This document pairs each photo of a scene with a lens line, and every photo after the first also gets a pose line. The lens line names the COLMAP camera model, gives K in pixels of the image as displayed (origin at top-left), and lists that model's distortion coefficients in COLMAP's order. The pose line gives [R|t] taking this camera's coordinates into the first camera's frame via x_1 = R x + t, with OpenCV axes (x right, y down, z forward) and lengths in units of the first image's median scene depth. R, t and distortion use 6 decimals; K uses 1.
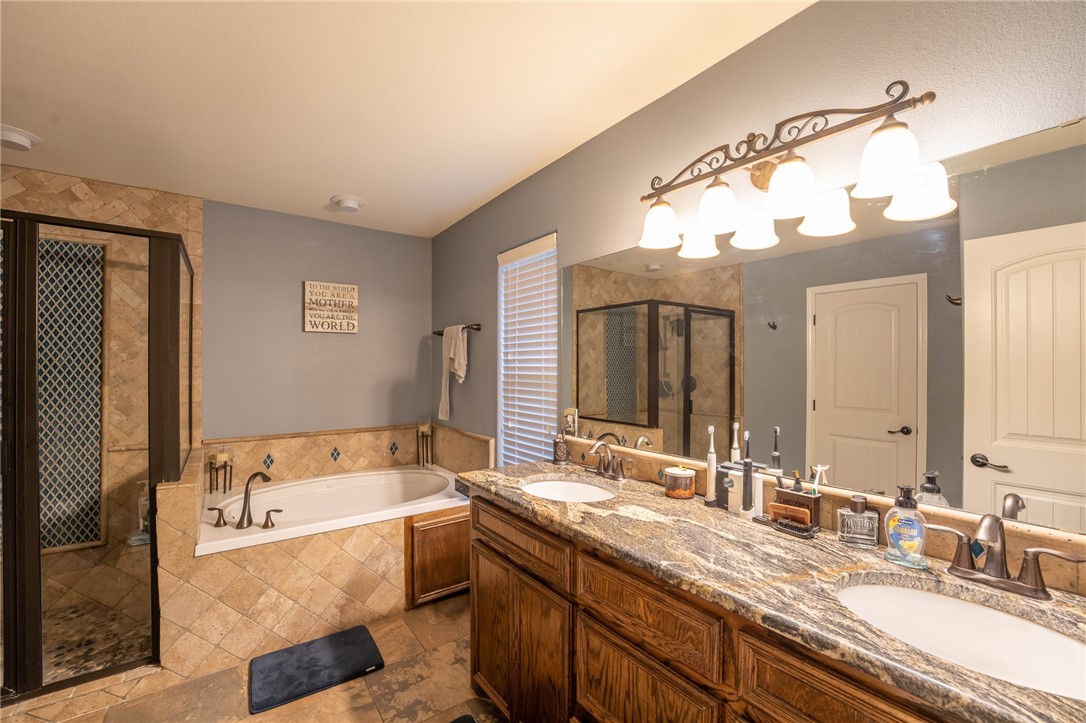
lens RADIAL K [[439.7, 0, 540.7], [0, 439.7, 367.4], [0, 0, 1]] dist [-0.030079, 0.003456]
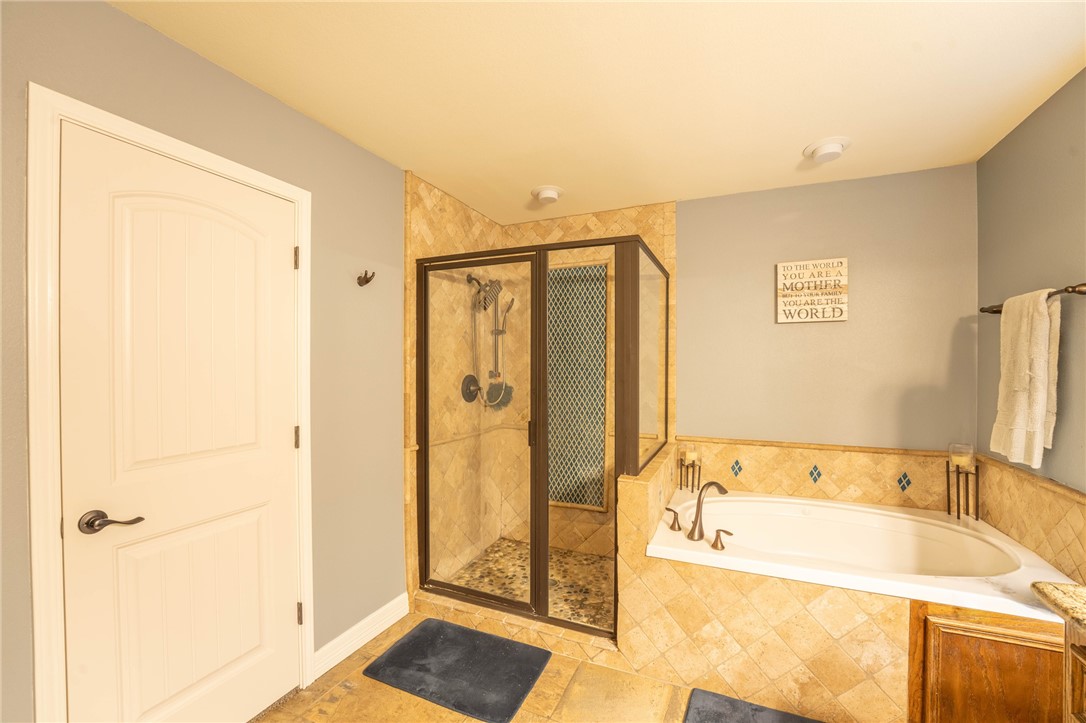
lens RADIAL K [[439.7, 0, 540.7], [0, 439.7, 367.4], [0, 0, 1]] dist [-0.030079, 0.003456]
pose [[0.494993, 0.004098, -0.868887, -0.037562], [-0.000637, 0.999990, 0.004353, 0.000693], [0.868897, -0.001602, 0.494991, 0.218252]]
